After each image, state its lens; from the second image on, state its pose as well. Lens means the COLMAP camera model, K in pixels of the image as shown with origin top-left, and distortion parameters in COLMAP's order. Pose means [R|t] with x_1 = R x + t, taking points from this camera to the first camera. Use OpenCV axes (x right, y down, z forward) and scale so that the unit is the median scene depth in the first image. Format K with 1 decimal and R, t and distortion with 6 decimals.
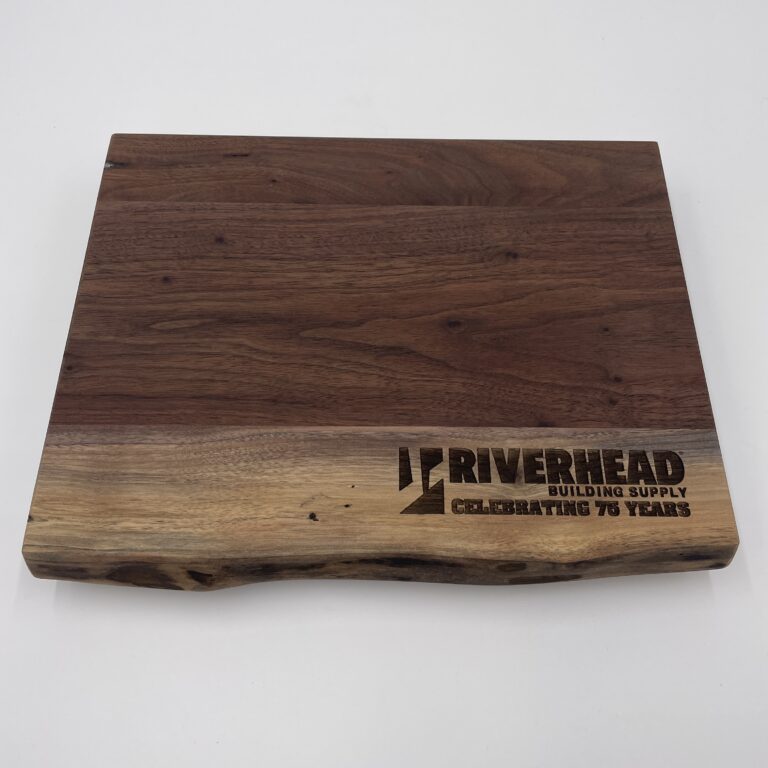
lens RADIAL K [[803.8, 0, 384.0], [0, 803.8, 384.0], [0, 0, 1]] dist [0.116298, -0.315234]
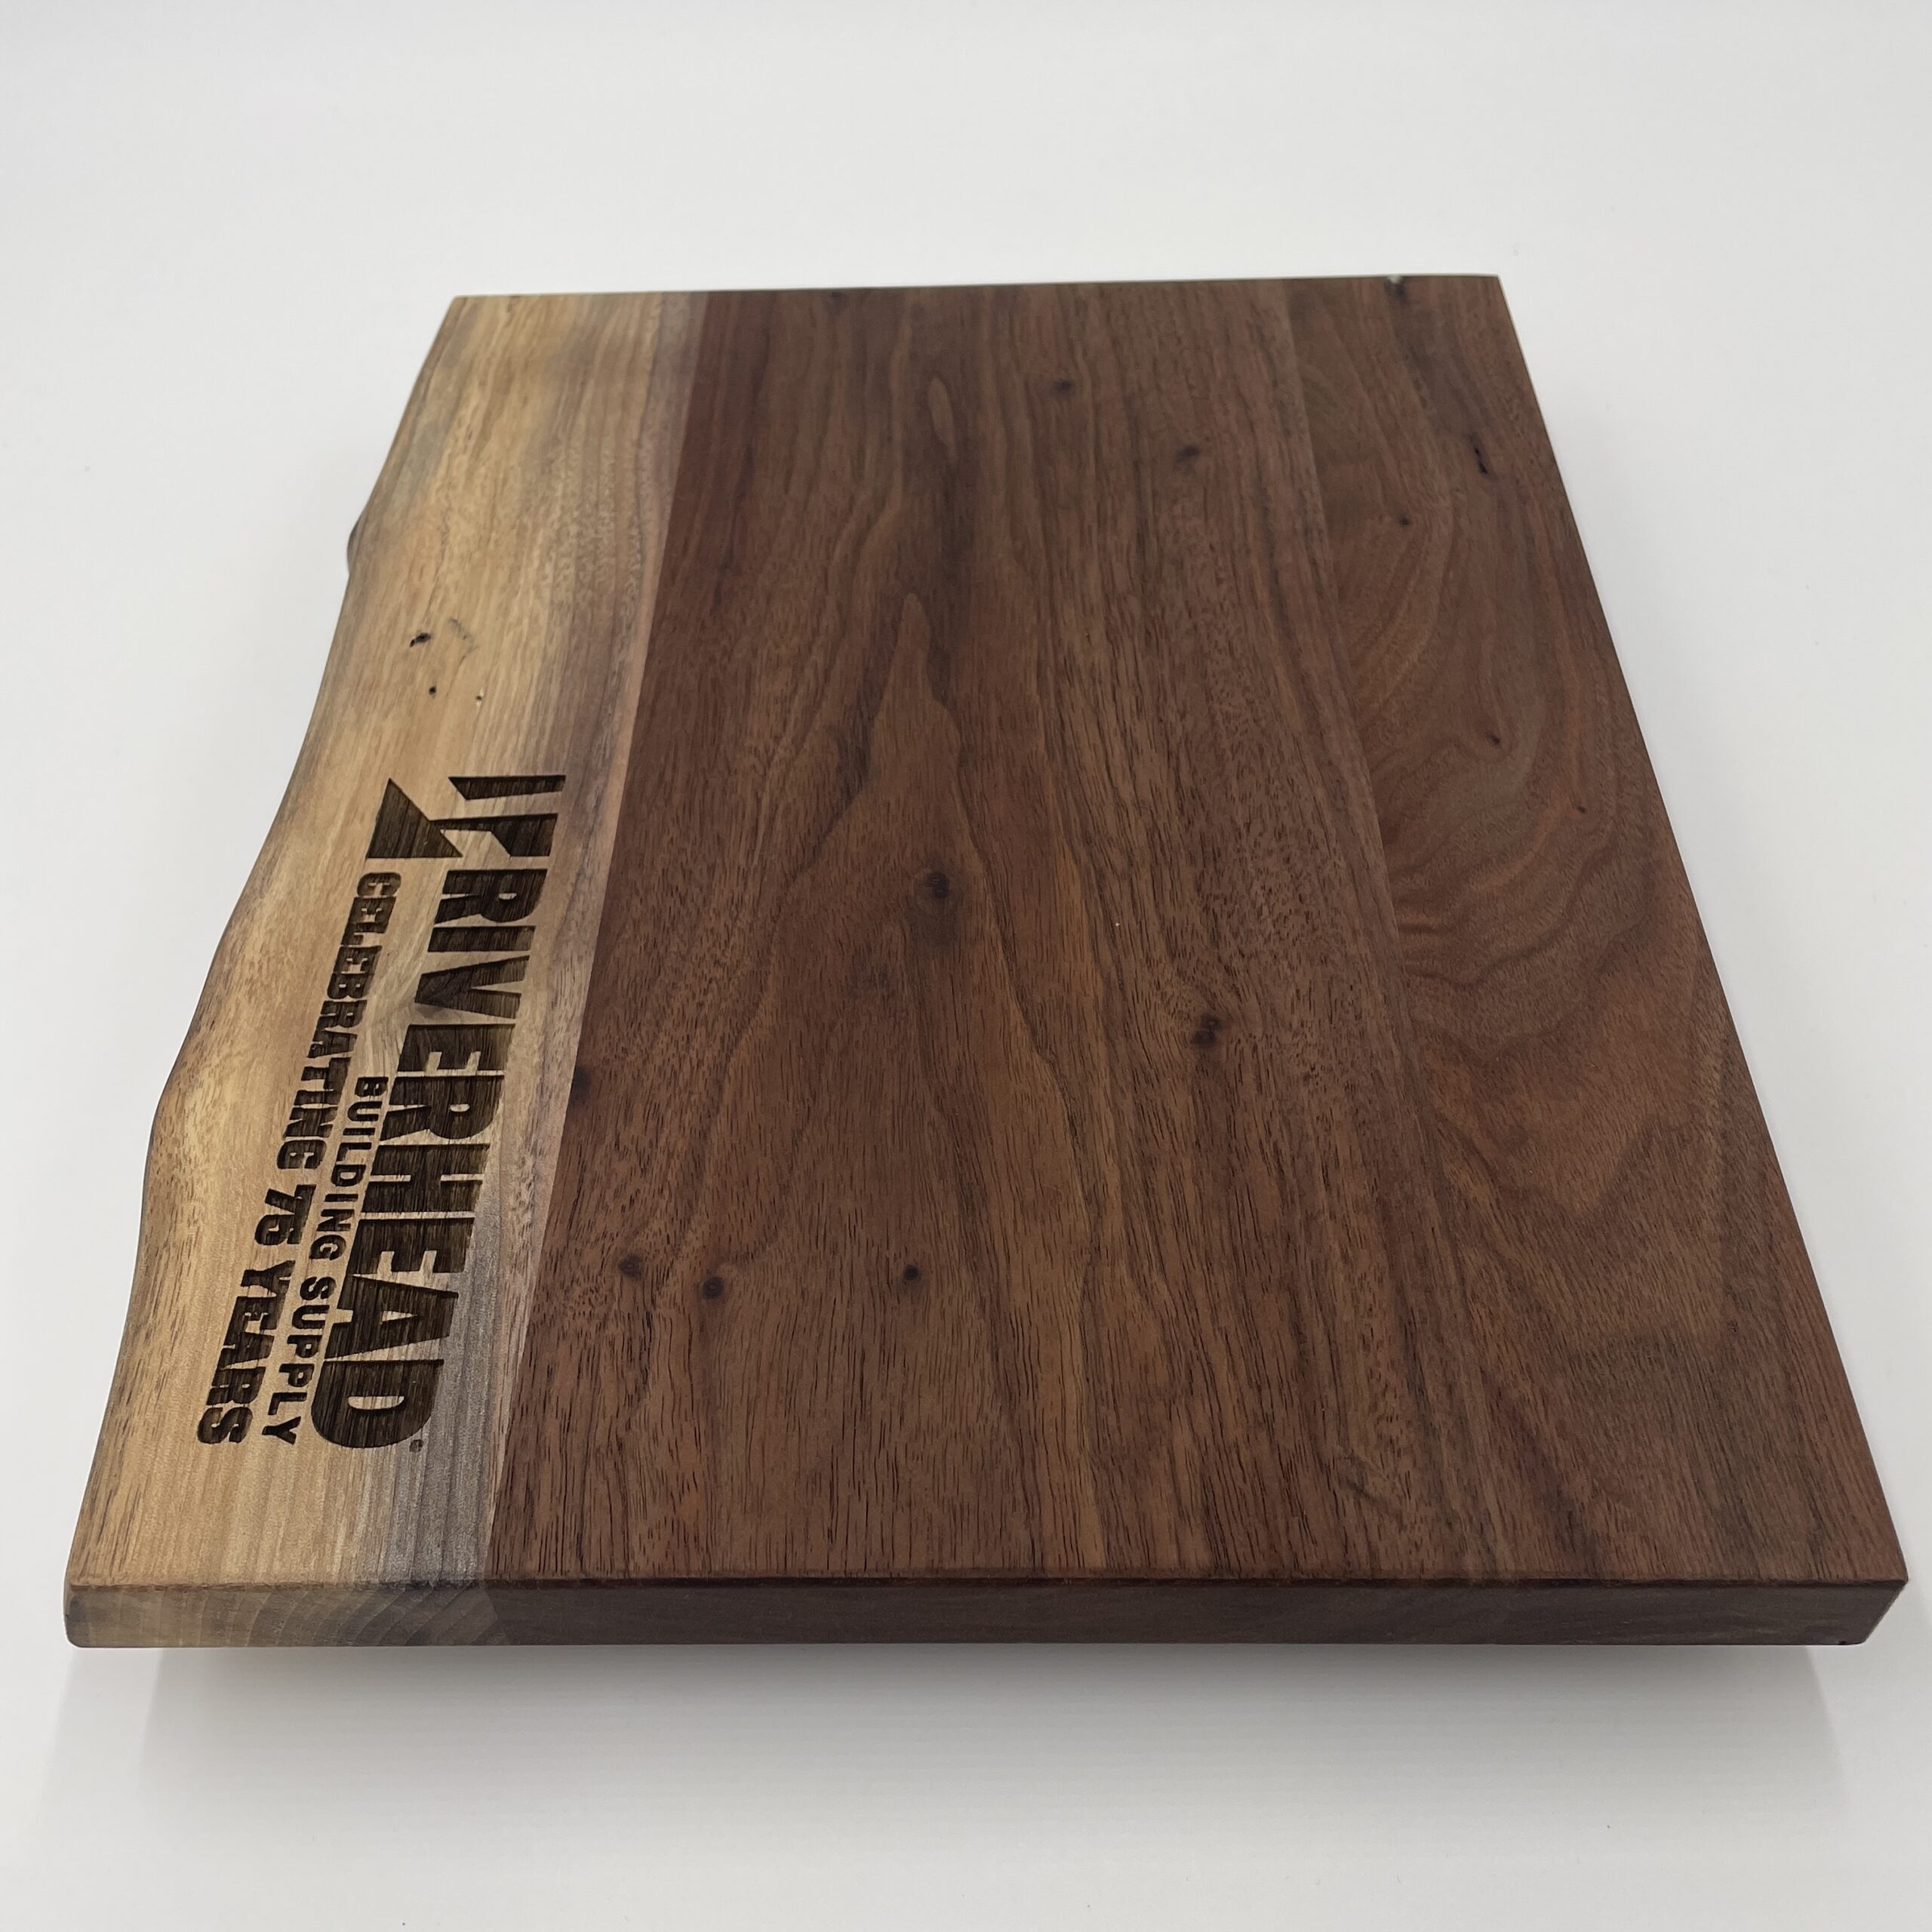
lens RADIAL K [[2022.2, 0, 966.0], [0, 2022.2, 966.0], [0, 0, 1]] dist [0.116298, -0.315234]
pose [[-0.021036, 0.730161, -0.682951, 0.744302], [-0.871565, 0.321284, 0.370339, -0.417545], [0.489828, 0.603027, 0.629625, 0.537897]]
